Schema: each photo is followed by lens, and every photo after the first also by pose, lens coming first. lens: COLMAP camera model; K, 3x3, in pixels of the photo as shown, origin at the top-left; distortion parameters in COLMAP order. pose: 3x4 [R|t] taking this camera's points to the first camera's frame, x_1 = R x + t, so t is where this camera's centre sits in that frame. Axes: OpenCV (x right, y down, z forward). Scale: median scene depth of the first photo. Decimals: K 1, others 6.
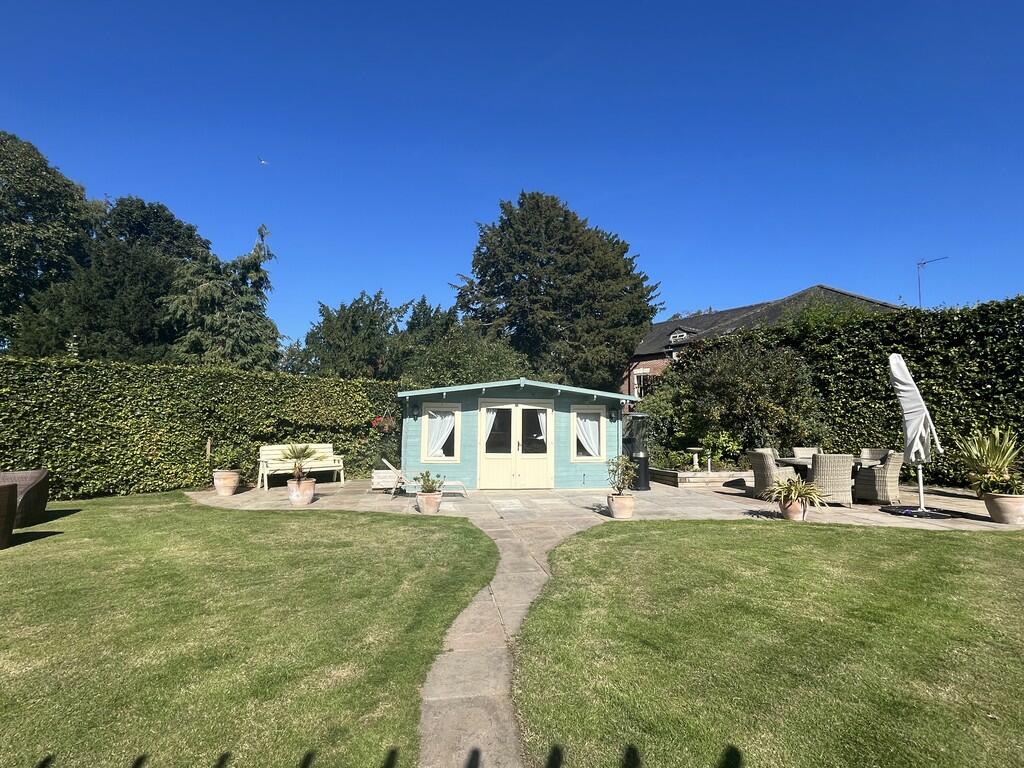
lens RADIAL K [[515.6, 0, 512.7], [0, 515.6, 385.1], [0, 0, 1]] dist [-0.000843, 0.000178]
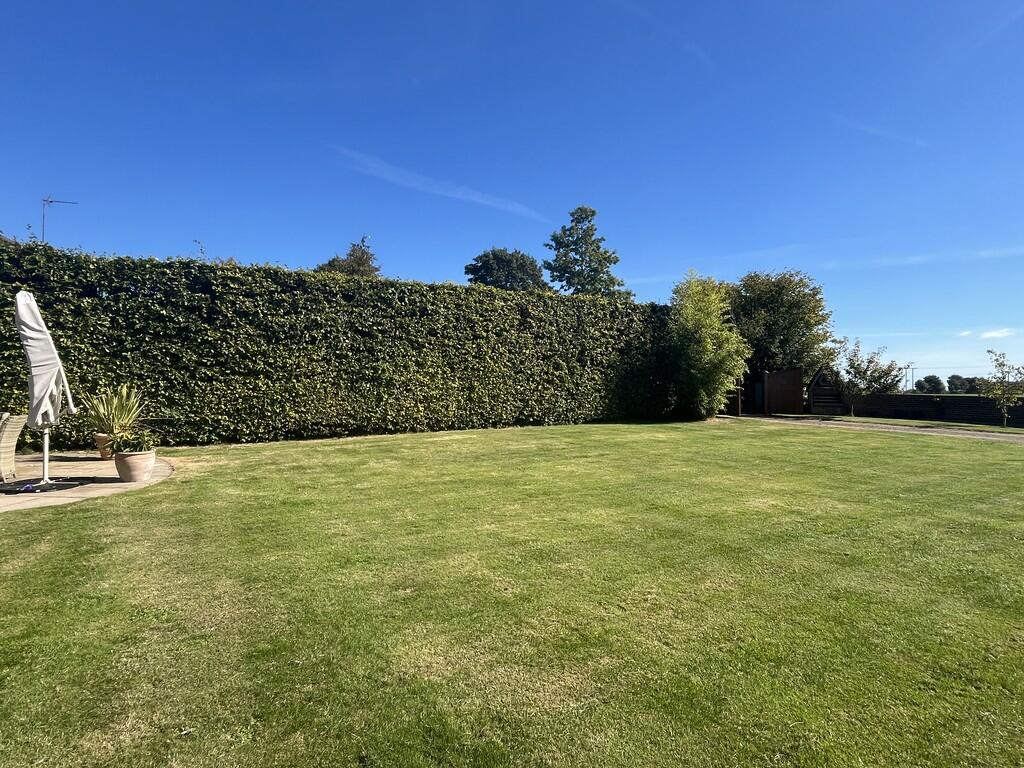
lens RADIAL K [[548.1, 0, 511.5], [0, 548.1, 382.6], [0, 0, 1]] dist [-0.002141, 0.001244]
pose [[0.175577, 0.009150, 0.984423, 0.033769], [-0.081920, 0.996625, 0.005348, 0.009928], [-0.981051, -0.081582, 0.175734, 0.078809]]
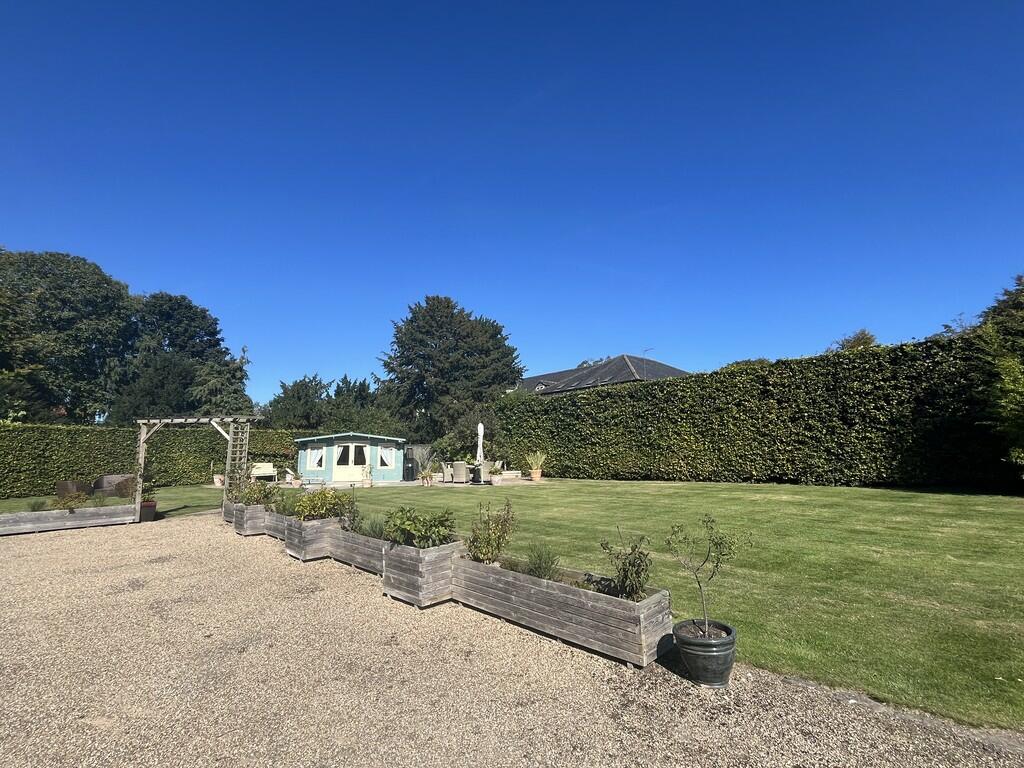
lens RADIAL K [[476.7, 0, 511.4], [0, 476.7, 383.6], [0, 0, 1]] dist [0.000430, 0.000164]
pose [[0.999686, -0.012945, 0.021472, 0.670625], [0.014167, 0.998231, -0.057746, -0.094037], [-0.020686, 0.058032, 0.998100, -1.114466]]
